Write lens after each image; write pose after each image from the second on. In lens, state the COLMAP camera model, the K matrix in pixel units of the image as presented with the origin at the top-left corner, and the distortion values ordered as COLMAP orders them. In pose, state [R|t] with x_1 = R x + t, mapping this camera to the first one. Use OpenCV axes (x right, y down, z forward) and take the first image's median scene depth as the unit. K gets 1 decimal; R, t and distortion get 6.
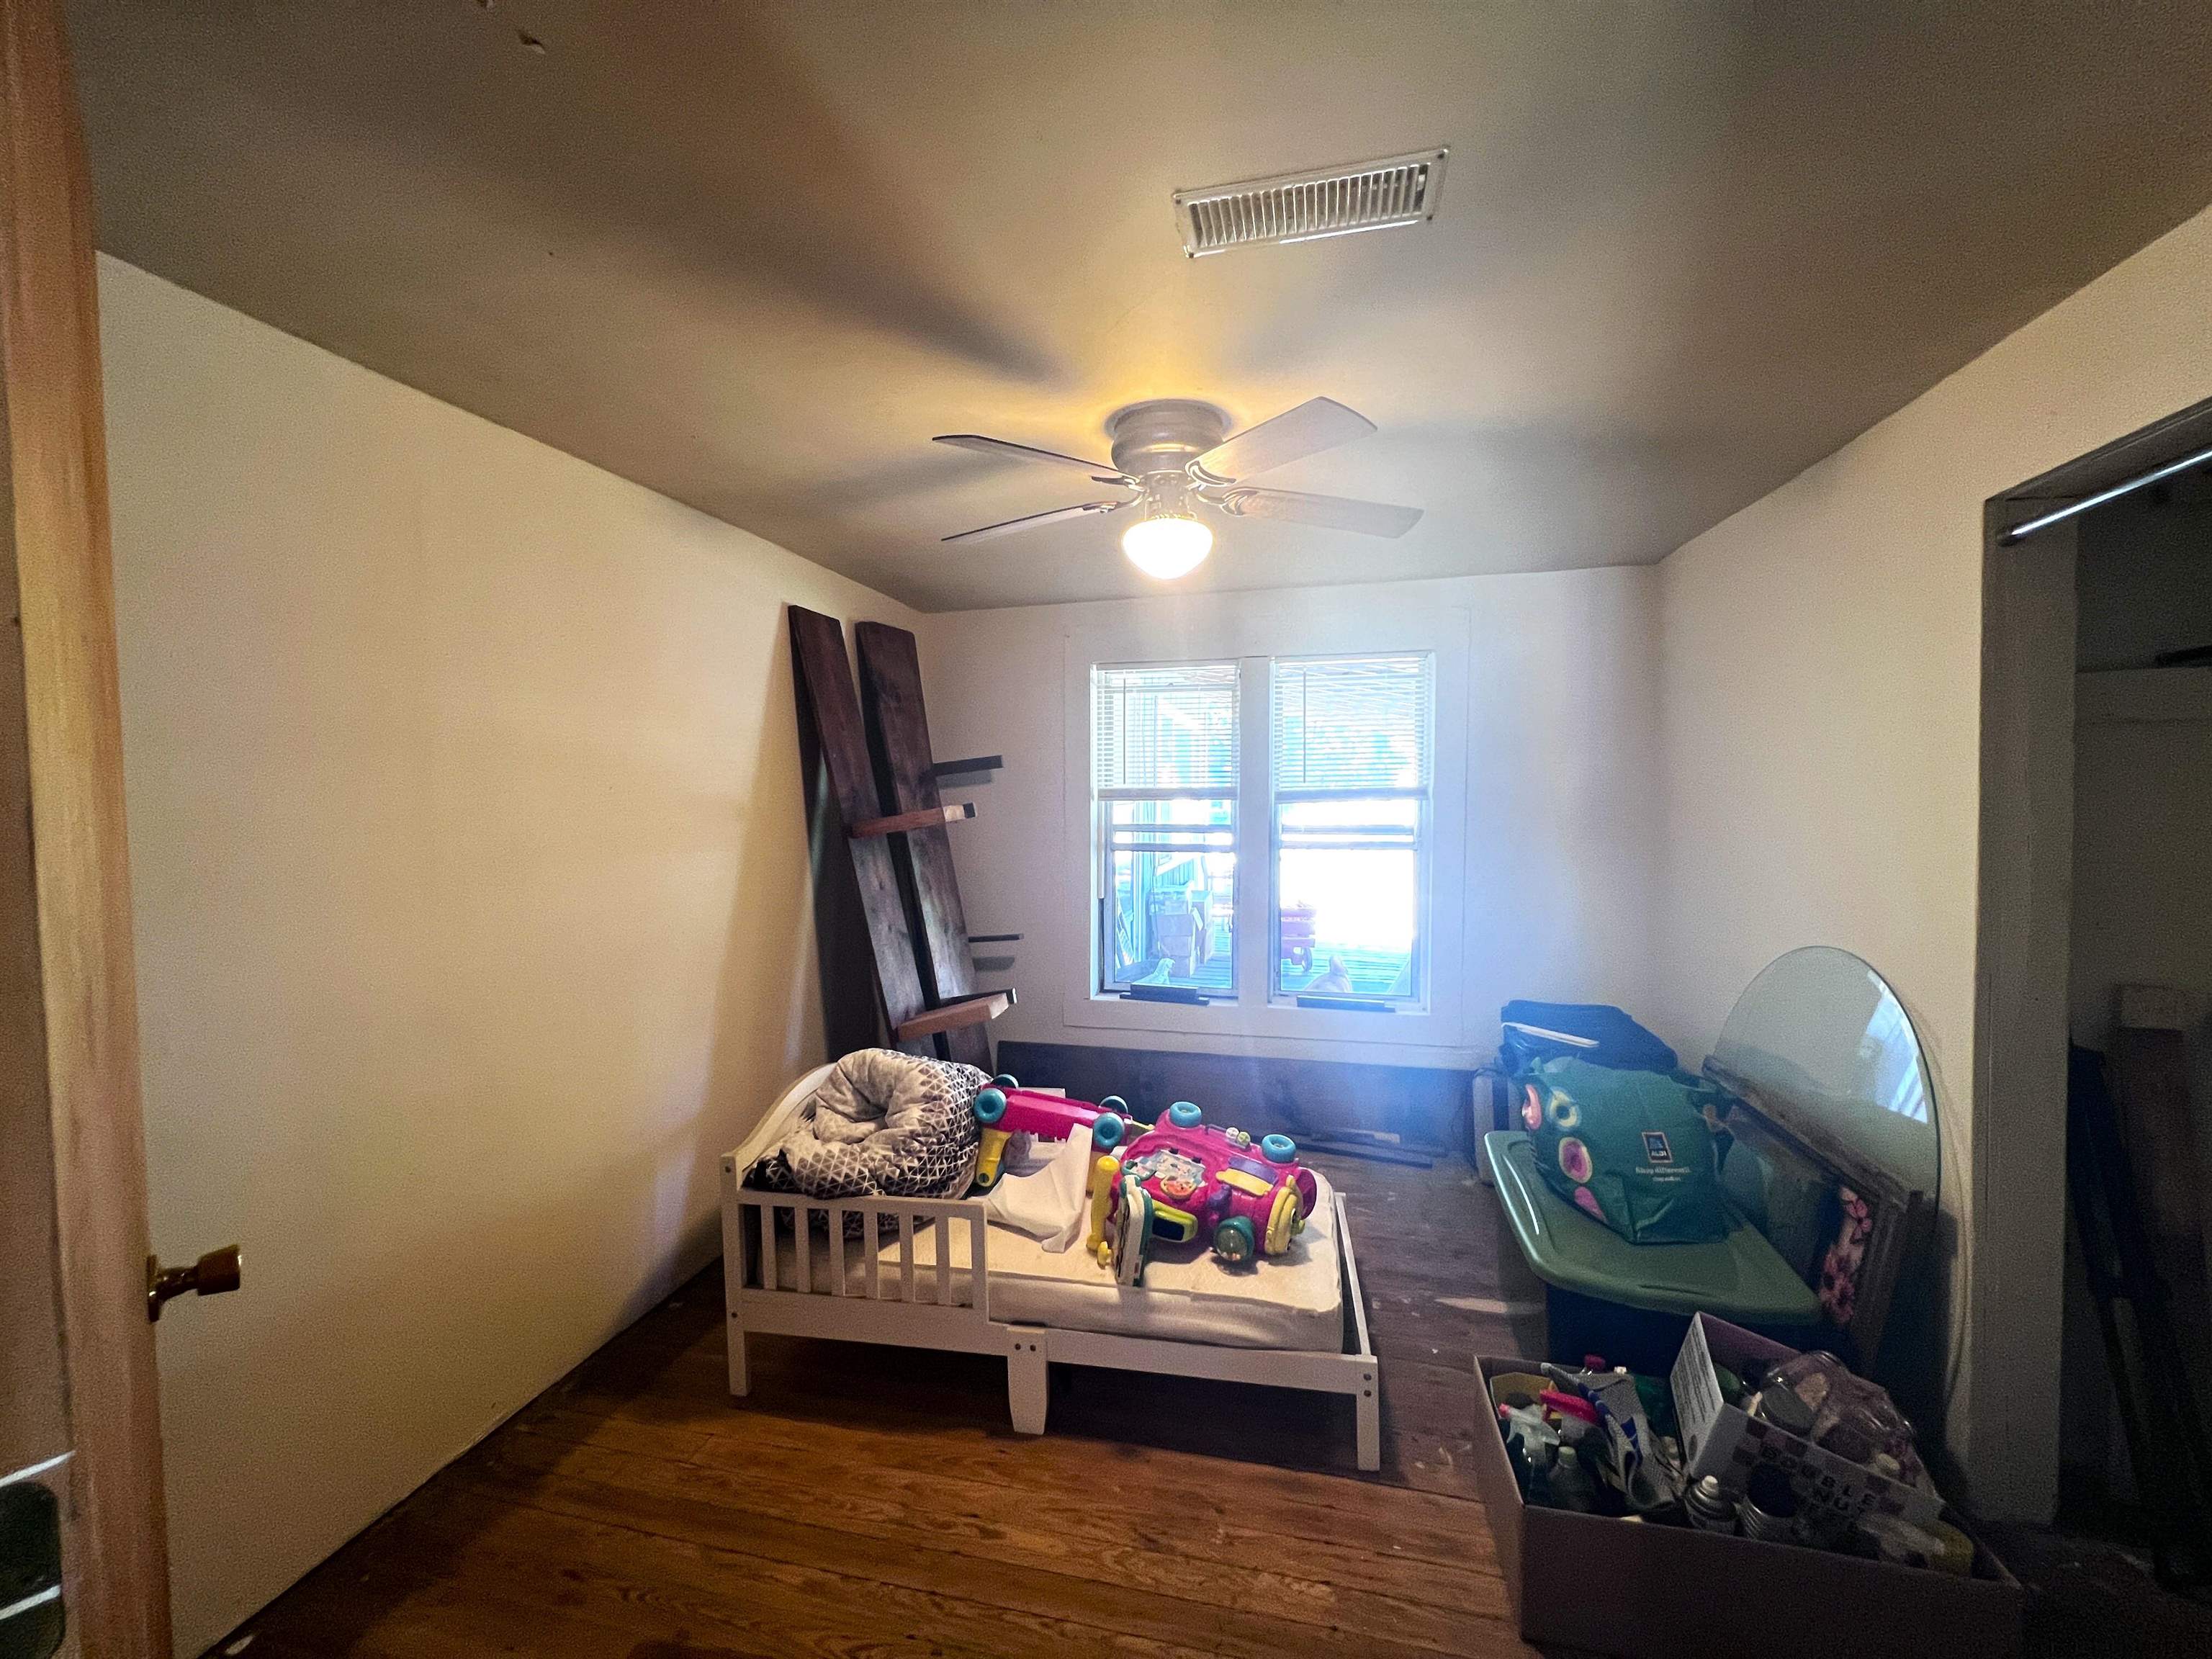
lens RADIAL K [[879.4, 0, 1106.0], [0, 879.4, 829.5], [0, 0, 1]] dist [-0.000284, 0.000279]
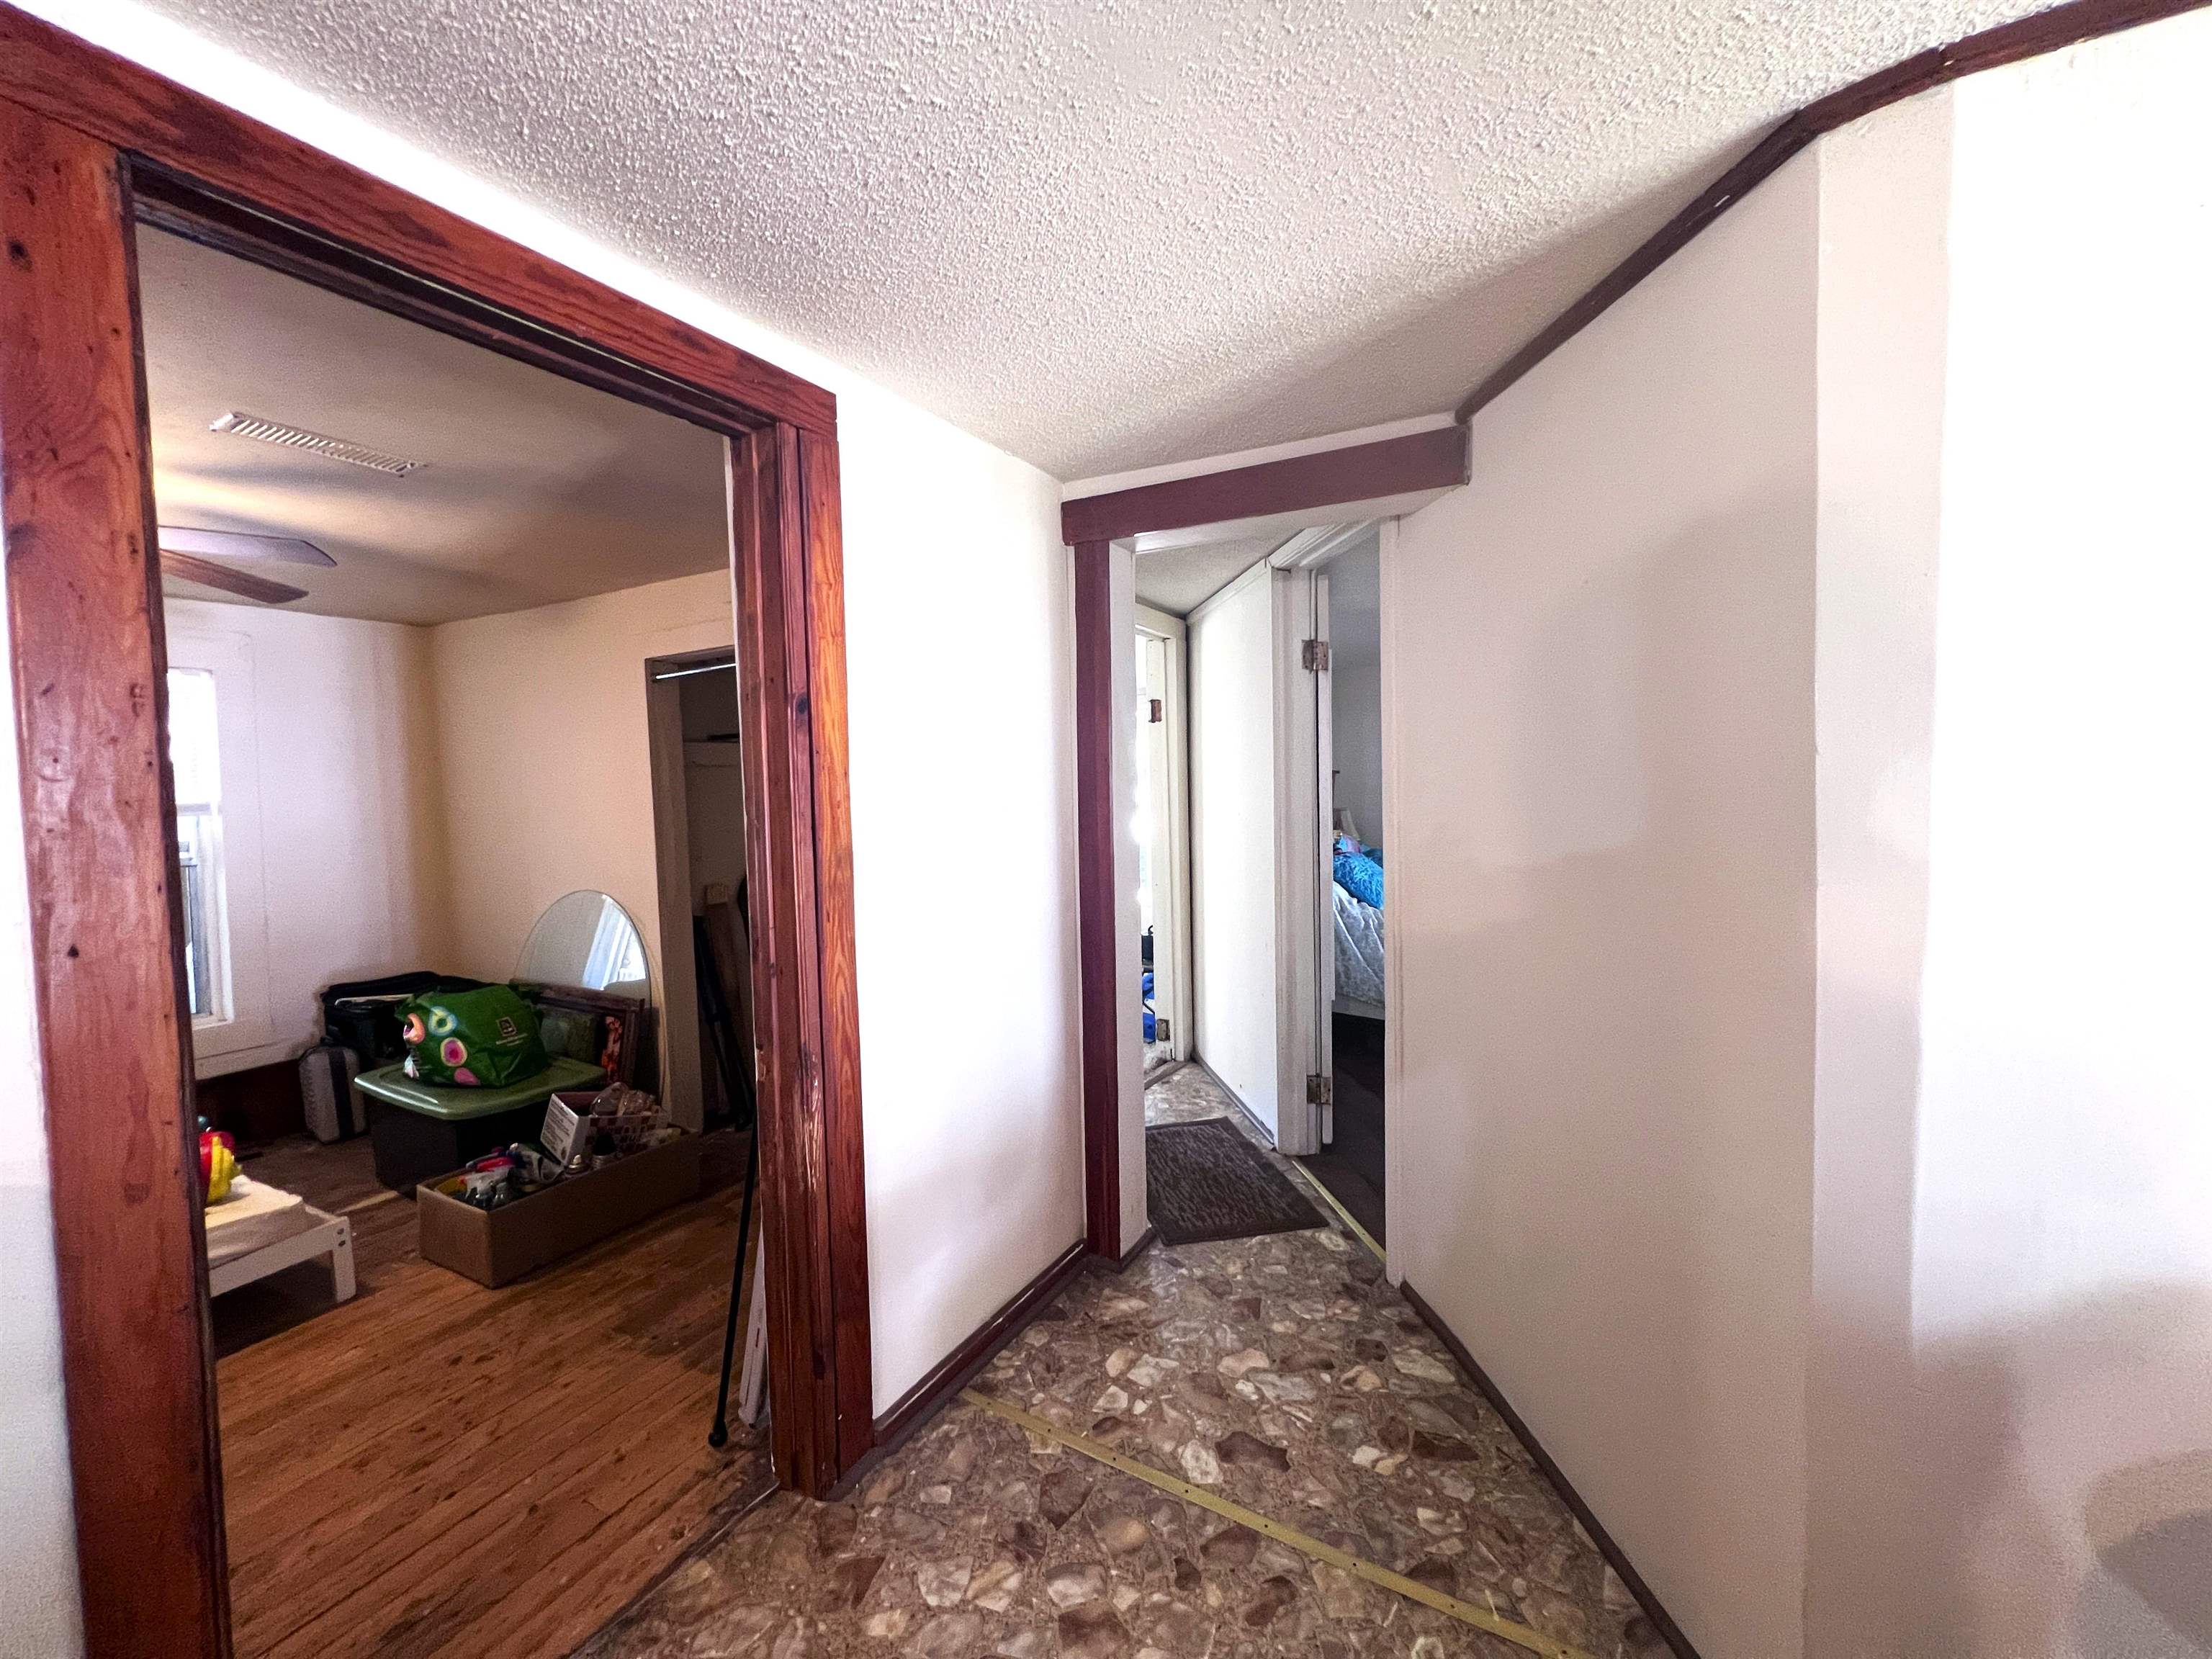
lens RADIAL K [[879.4, 0, 1106.0], [0, 879.4, 829.5], [0, 0, 1]] dist [-0.000284, 0.000279]
pose [[0.267474, -0.049084, 0.962314, -0.672431], [0.052738, 0.997950, 0.036243, 0.007455], [-0.962121, 0.041057, 0.269514, -0.546126]]
